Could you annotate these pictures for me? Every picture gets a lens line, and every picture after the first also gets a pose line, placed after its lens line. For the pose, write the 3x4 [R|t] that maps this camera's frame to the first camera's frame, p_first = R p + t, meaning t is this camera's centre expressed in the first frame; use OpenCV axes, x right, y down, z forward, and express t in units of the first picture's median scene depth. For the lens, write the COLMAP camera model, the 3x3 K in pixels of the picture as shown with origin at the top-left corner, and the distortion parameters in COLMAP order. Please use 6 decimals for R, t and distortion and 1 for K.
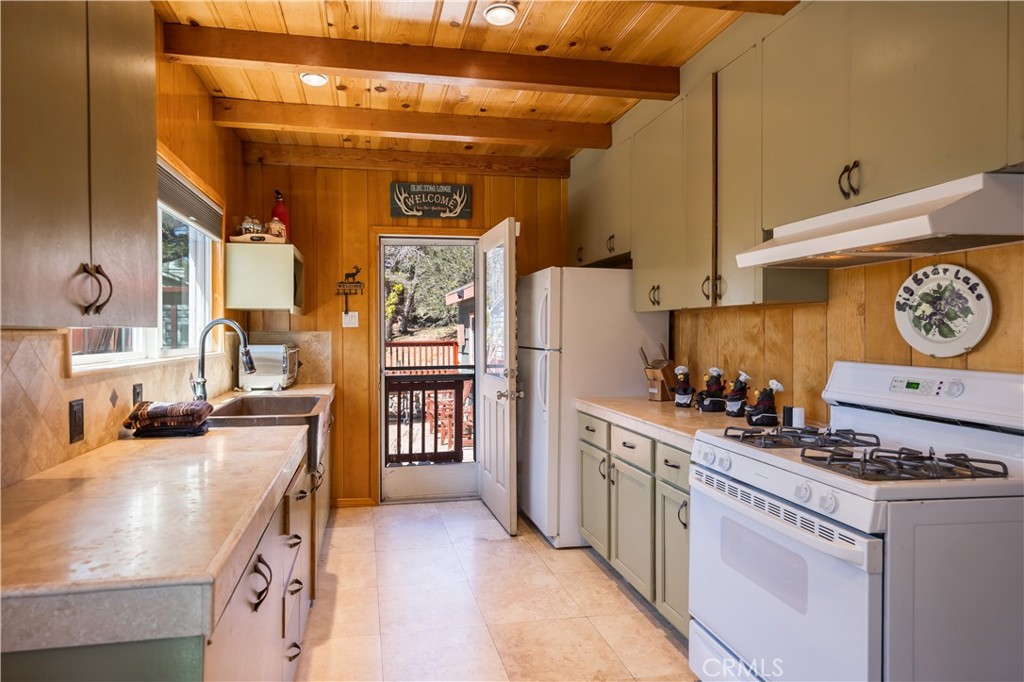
lens RADIAL K [[649.7, 0, 514.8], [0, 649.7, 334.6], [0, 0, 1]] dist [-0.000979, 0.003067]
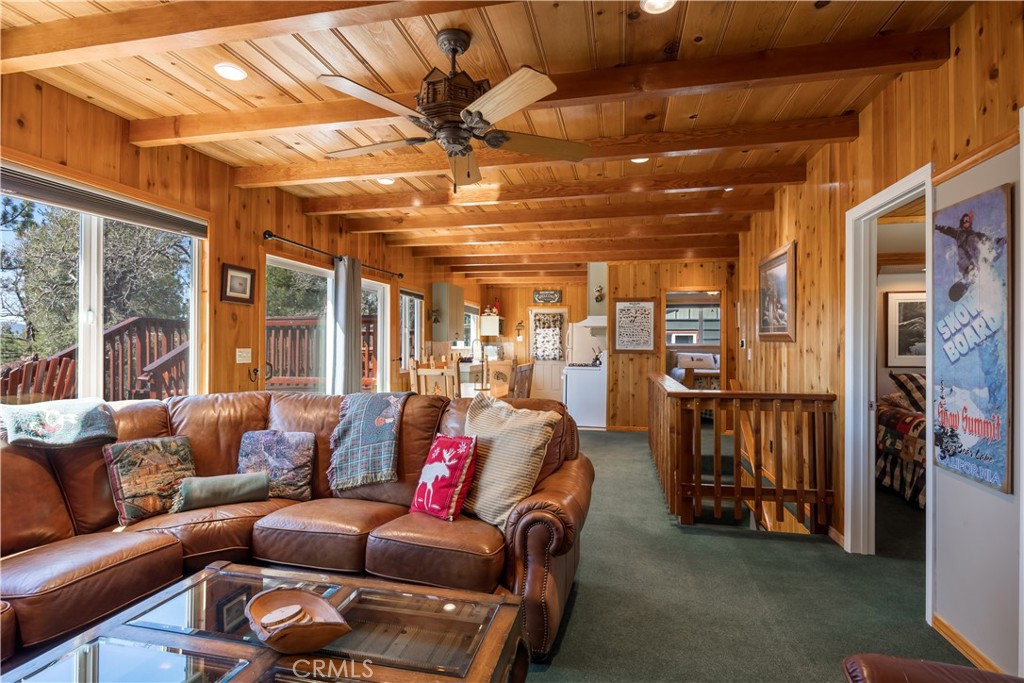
lens RADIAL K [[522.8, 0, 513.9], [0, 522.8, 340.2], [0, 0, 1]] dist [-0.005249, -0.000567]
pose [[0.928341, -0.001056, -0.371727, 0.749547], [-0.004556, 0.999889, -0.014216, 0.022840], [0.371701, 0.014891, 0.928233, -1.500479]]
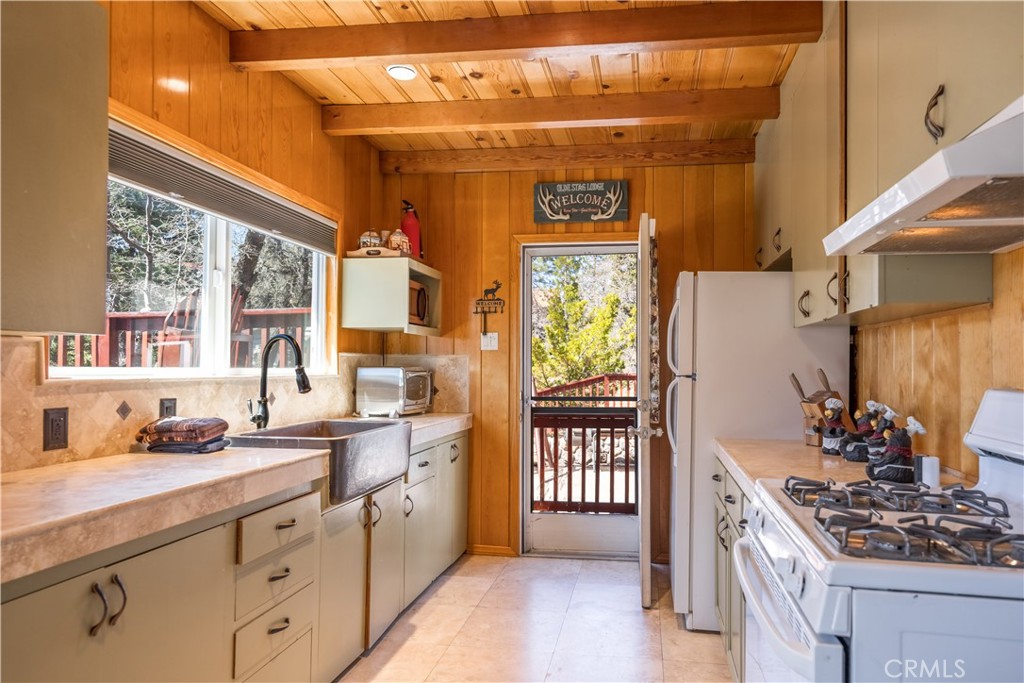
lens RADIAL K [[761.5, 0, 515.8], [0, 761.5, 348.0], [0, 0, 1]] dist [0.025692, -0.001198]
pose [[0.939945, 0.001653, -0.341323, 0.169038], [-0.010029, 0.999690, -0.022777, 0.011431], [0.341180, 0.024832, 0.939670, 0.049797]]
